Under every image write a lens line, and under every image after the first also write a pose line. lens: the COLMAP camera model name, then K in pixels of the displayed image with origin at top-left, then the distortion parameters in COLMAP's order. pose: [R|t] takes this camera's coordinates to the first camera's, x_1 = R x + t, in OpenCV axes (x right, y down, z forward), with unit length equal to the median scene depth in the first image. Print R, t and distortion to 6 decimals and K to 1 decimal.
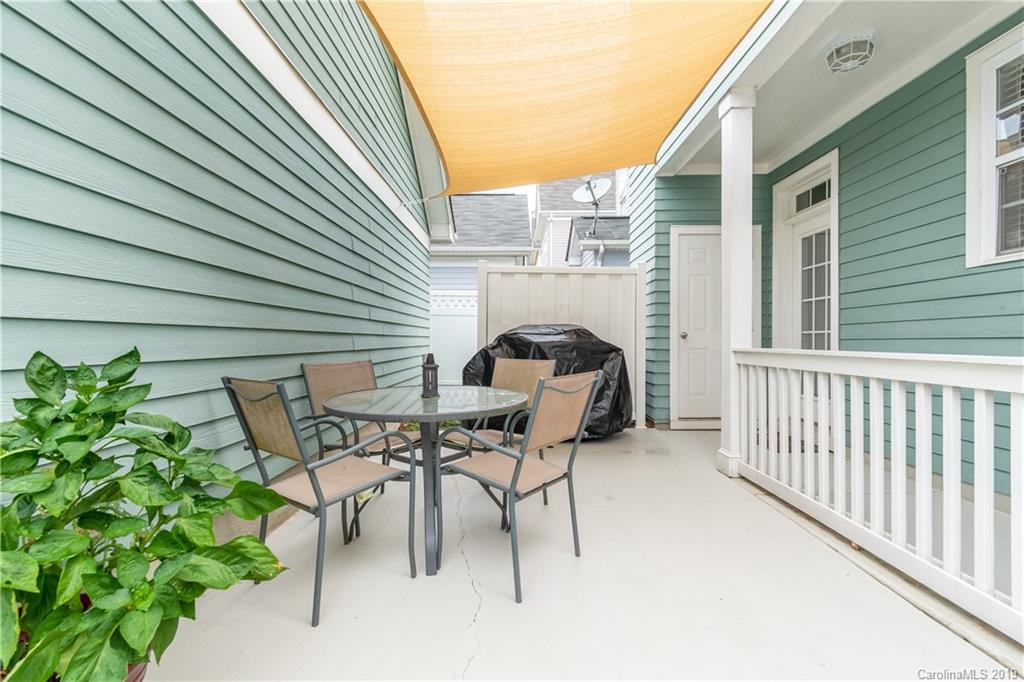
lens RADIAL K [[457.0, 0, 513.2], [0, 457.0, 343.6], [0, 0, 1]] dist [0.002016, -0.000019]
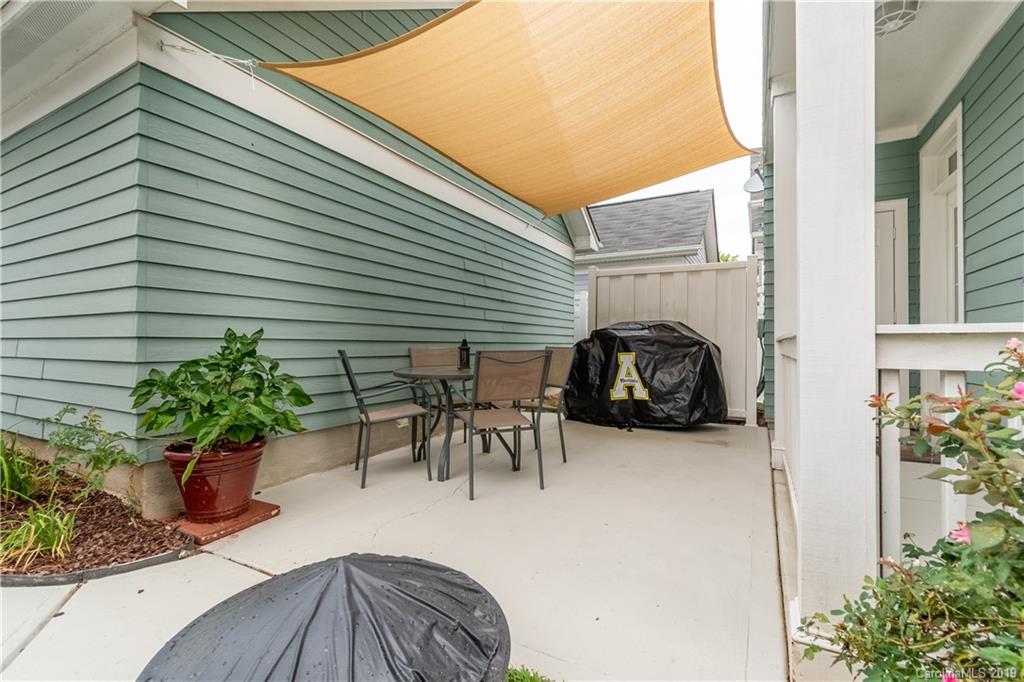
lens RADIAL K [[457.0, 0, 513.2], [0, 457.0, 343.6], [0, 0, 1]] dist [0.002016, -0.000019]
pose [[0.879742, -0.000836, -0.475450, 0.348046], [-0.004777, 0.999932, -0.010598, 0.026819], [0.475427, 0.011595, 0.879679, -0.108245]]
